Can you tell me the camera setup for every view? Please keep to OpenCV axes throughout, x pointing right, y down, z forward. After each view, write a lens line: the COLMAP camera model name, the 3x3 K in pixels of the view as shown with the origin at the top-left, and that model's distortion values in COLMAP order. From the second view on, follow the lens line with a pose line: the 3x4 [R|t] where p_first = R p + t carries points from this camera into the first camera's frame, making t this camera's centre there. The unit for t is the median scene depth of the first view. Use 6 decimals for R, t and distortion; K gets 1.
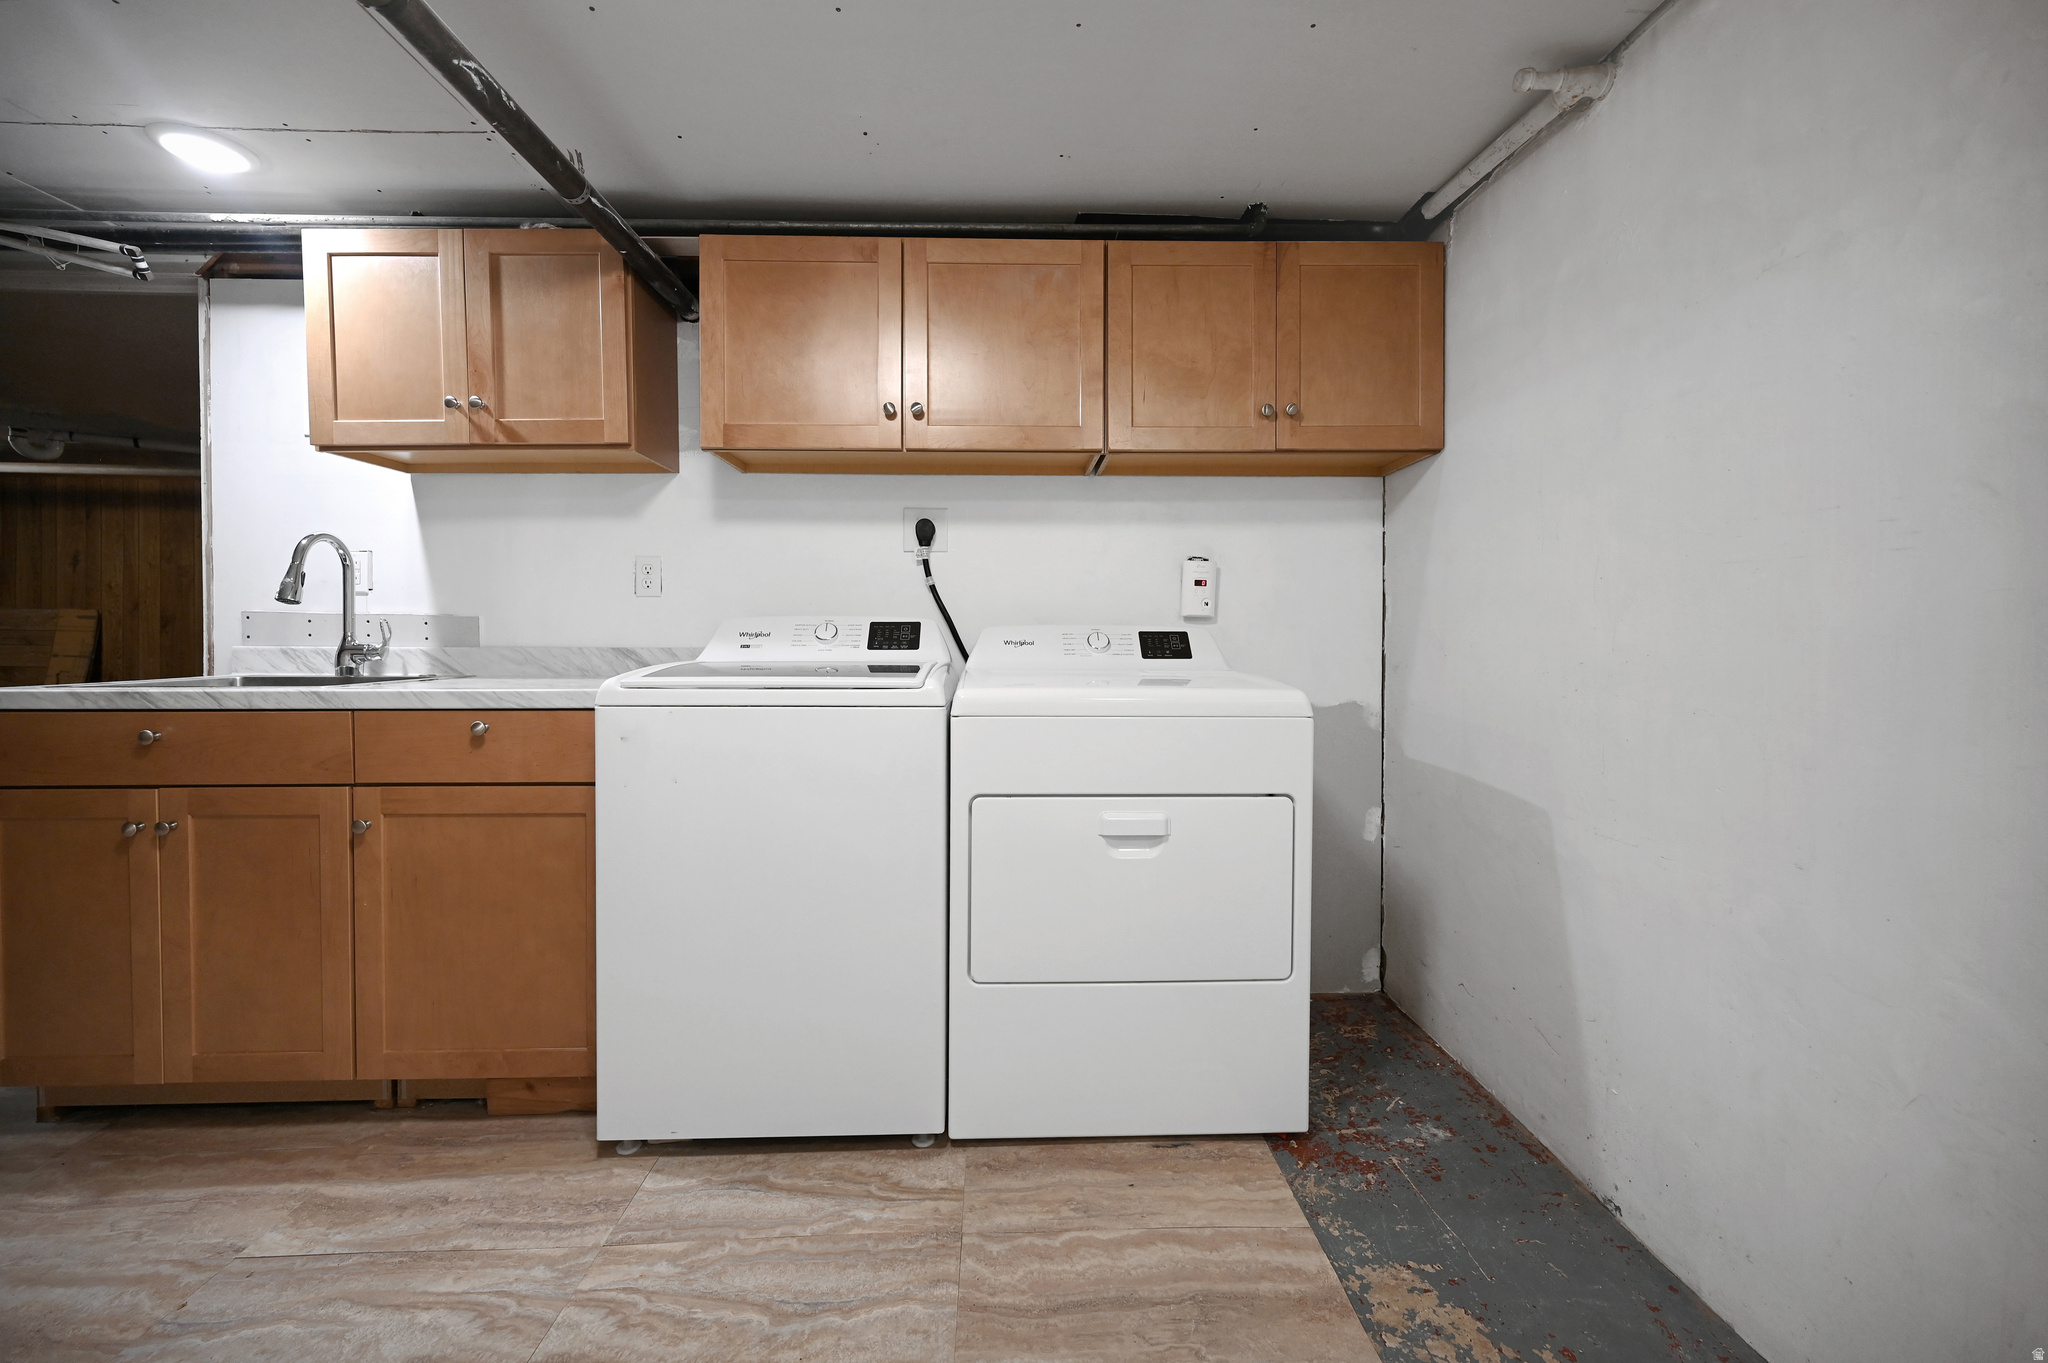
lens RADIAL K [[836.3, 0, 1027.2], [0, 836.3, 642.0], [0, 0, 1]] dist [0.001641, 0.000107]
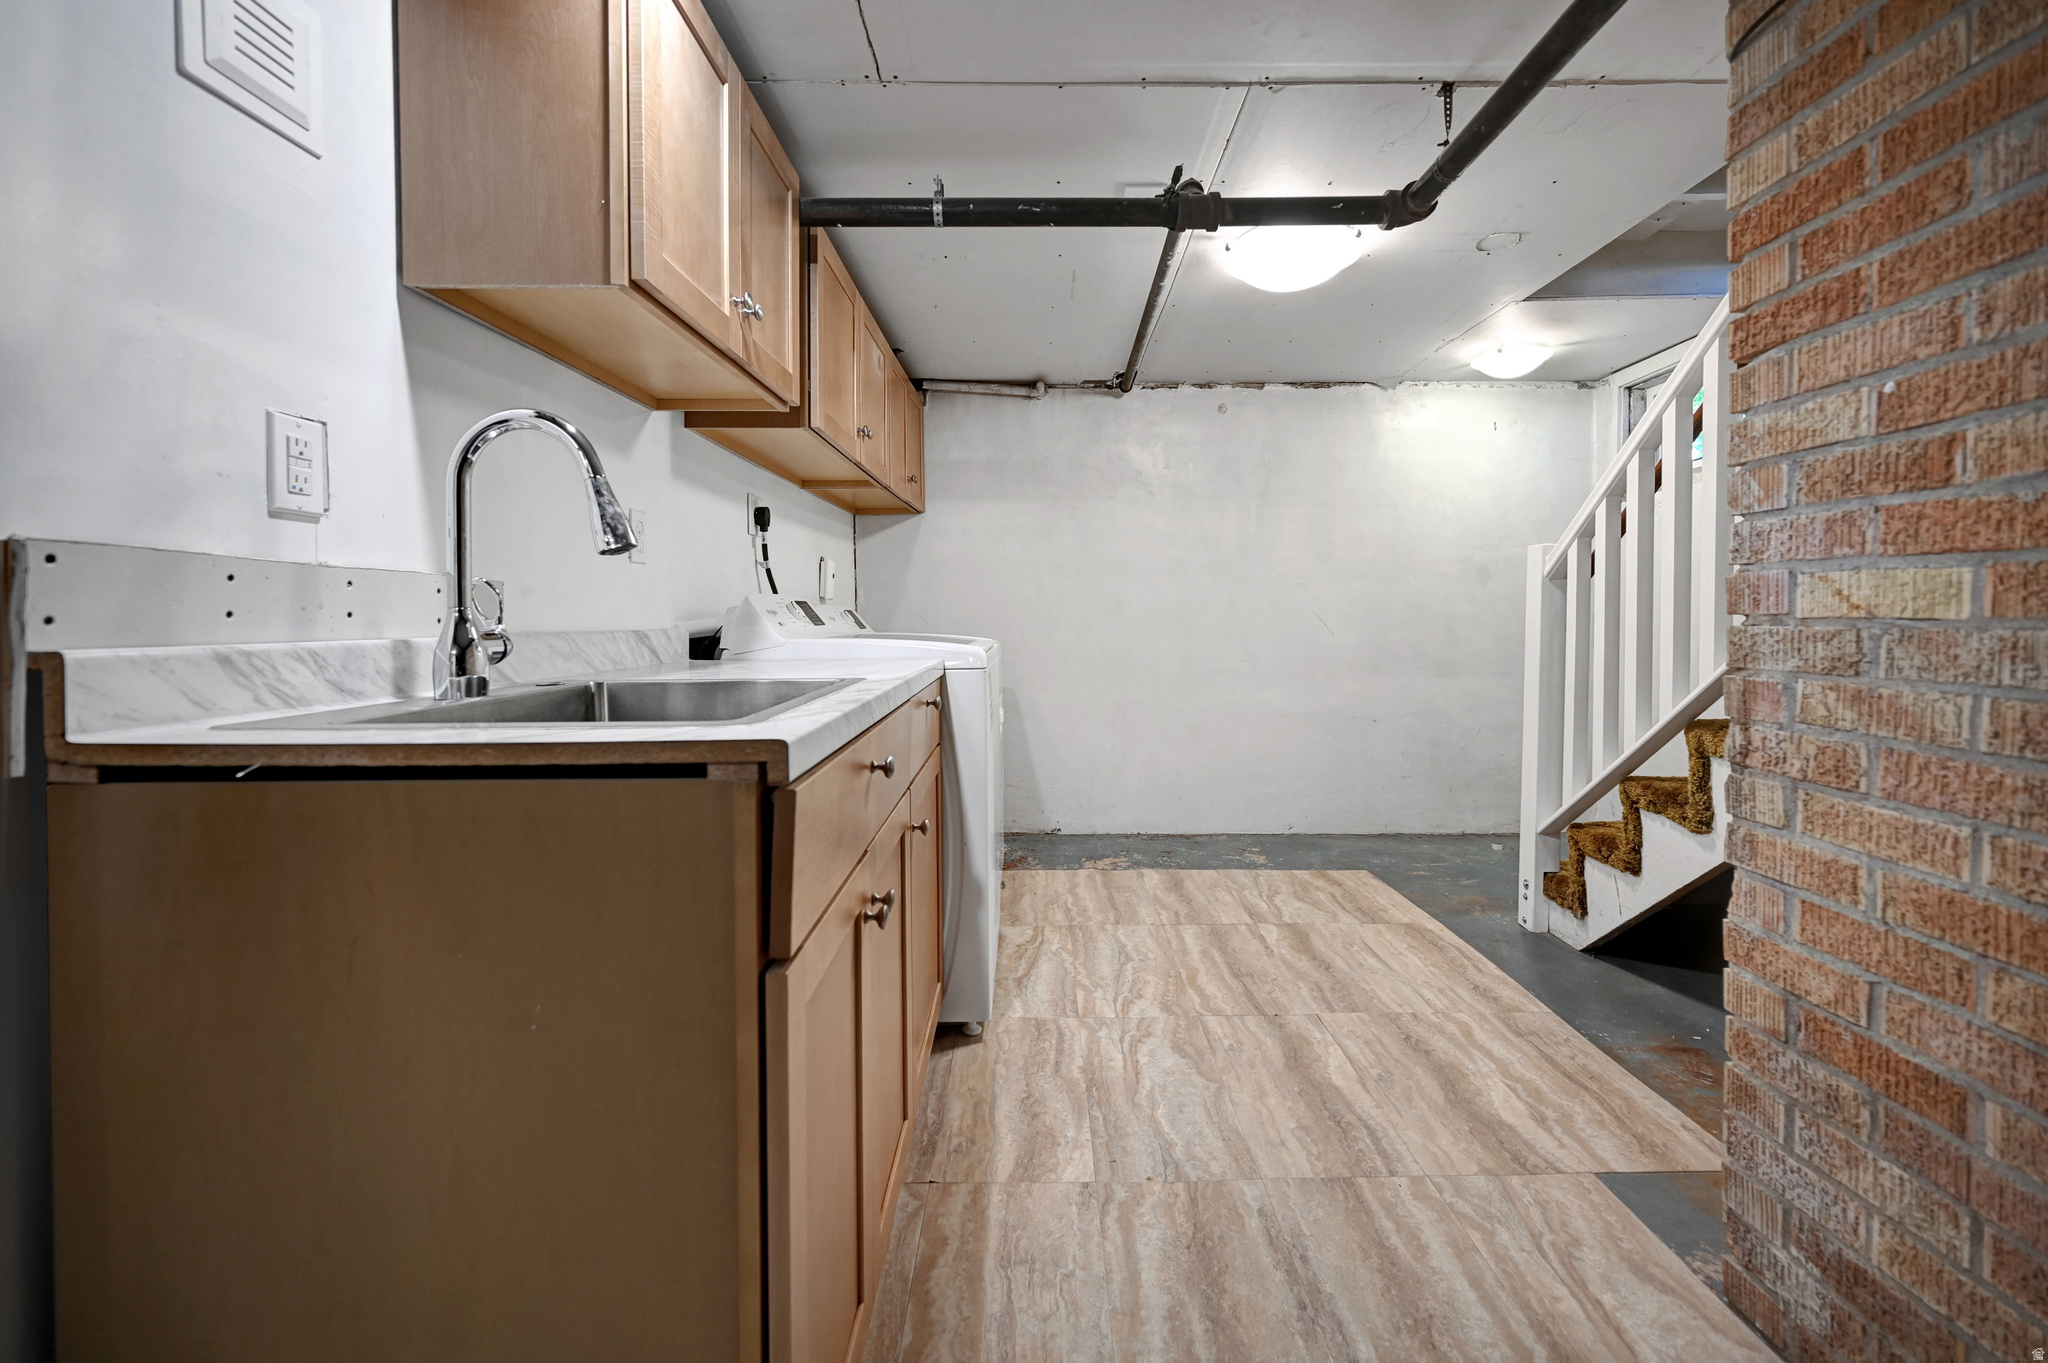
lens RADIAL K [[836.3, 0, 1027.2], [0, 836.3, 642.0], [0, 0, 1]] dist [0.001641, 0.000107]
pose [[0.034702, -0.032530, 0.998868, -1.854946], [0.008249, 0.999445, 0.032262, -0.006497], [-0.999364, 0.007120, 0.034951, 0.961512]]
